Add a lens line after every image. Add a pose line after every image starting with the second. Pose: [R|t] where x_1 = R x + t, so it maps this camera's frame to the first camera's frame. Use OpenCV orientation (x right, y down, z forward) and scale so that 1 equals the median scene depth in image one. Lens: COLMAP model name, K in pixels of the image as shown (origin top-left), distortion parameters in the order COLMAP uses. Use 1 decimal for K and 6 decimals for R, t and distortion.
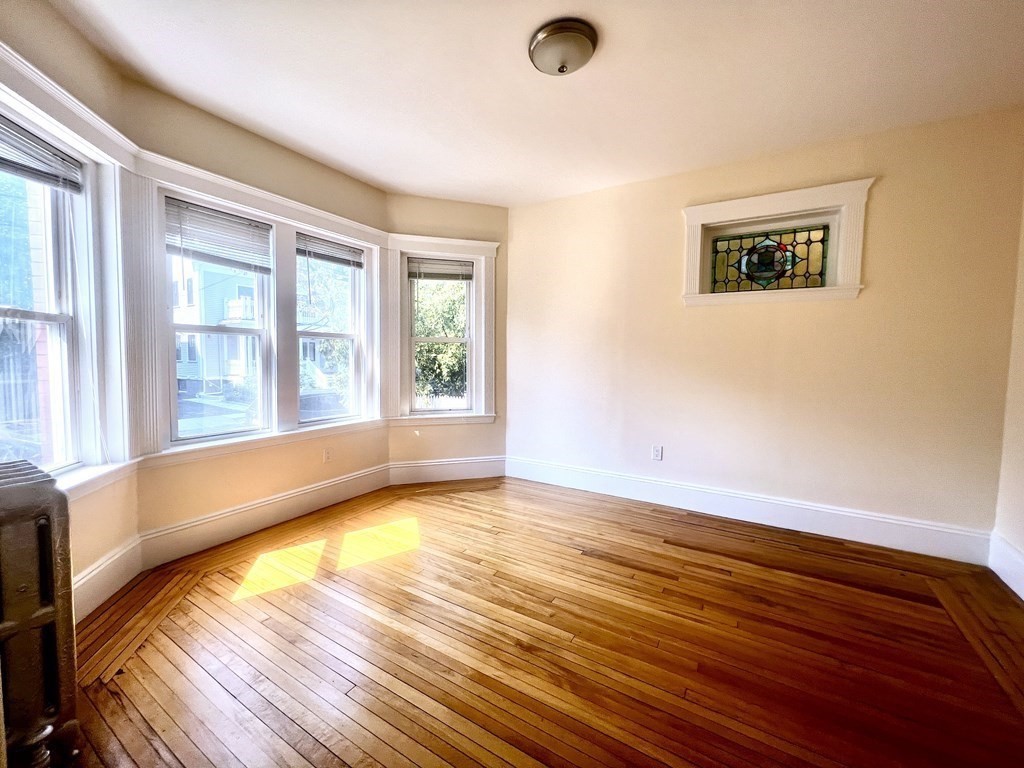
lens RADIAL K [[413.9, 0, 506.2], [0, 413.9, 379.2], [0, 0, 1]] dist [0.000776, 0.001095]
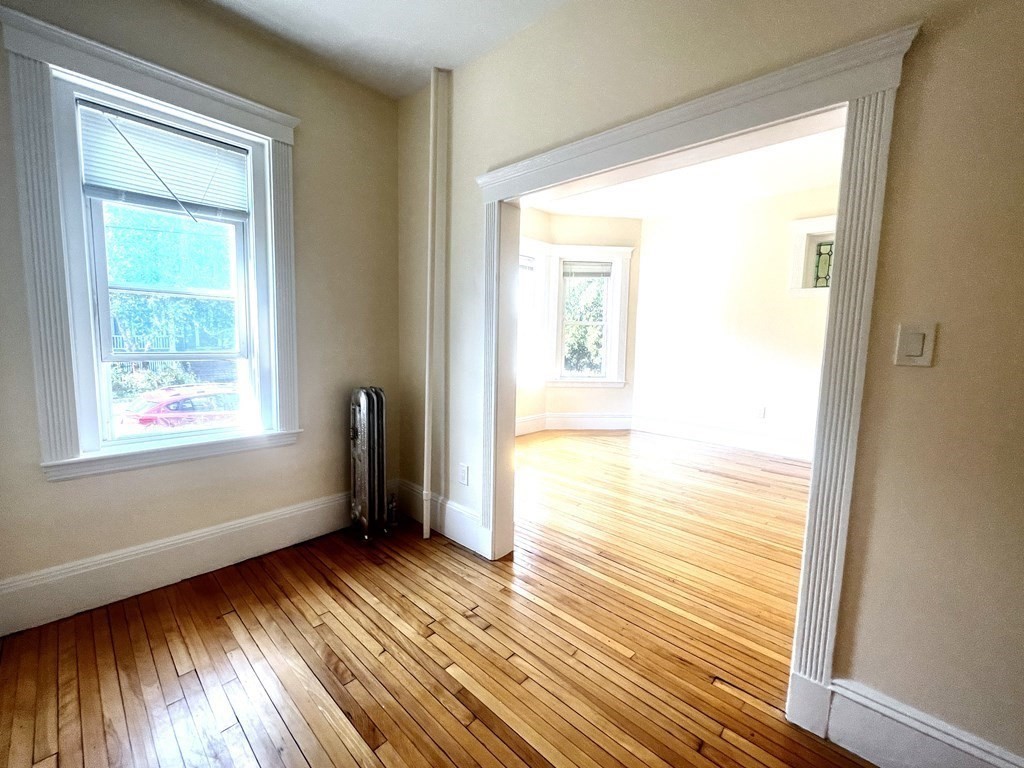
lens RADIAL K [[421.4, 0, 507.4], [0, 421.4, 385.0], [0, 0, 1]] dist [-0.000262, 0.000275]
pose [[0.978747, 0.031462, -0.202646, -0.144483], [-0.020088, 0.998118, 0.057944, 0.033890], [0.204087, -0.052642, 0.977536, -0.445444]]
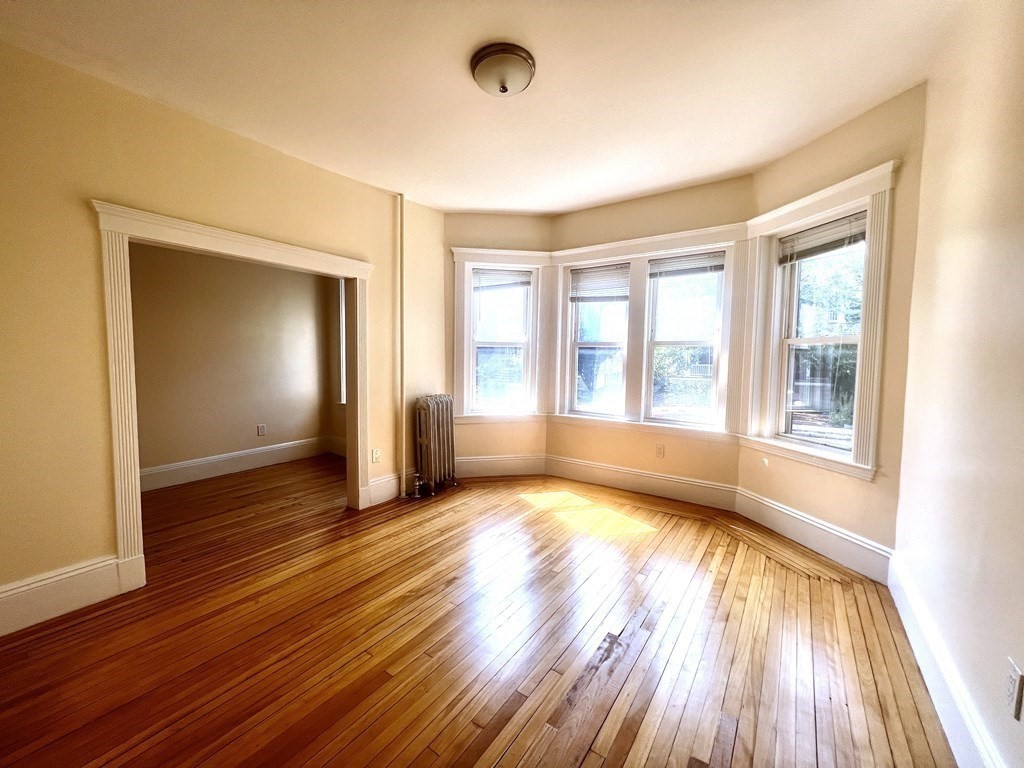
lens RADIAL K [[421.4, 0, 516.5], [0, 421.4, 380.8], [0, 0, 1]] dist [-0.000262, 0.000275]
pose [[-0.071265, 0.045805, -0.996405, 0.697316], [-0.068979, 0.996327, 0.050735, -0.035381], [0.995069, 0.072347, -0.067844, 0.655082]]
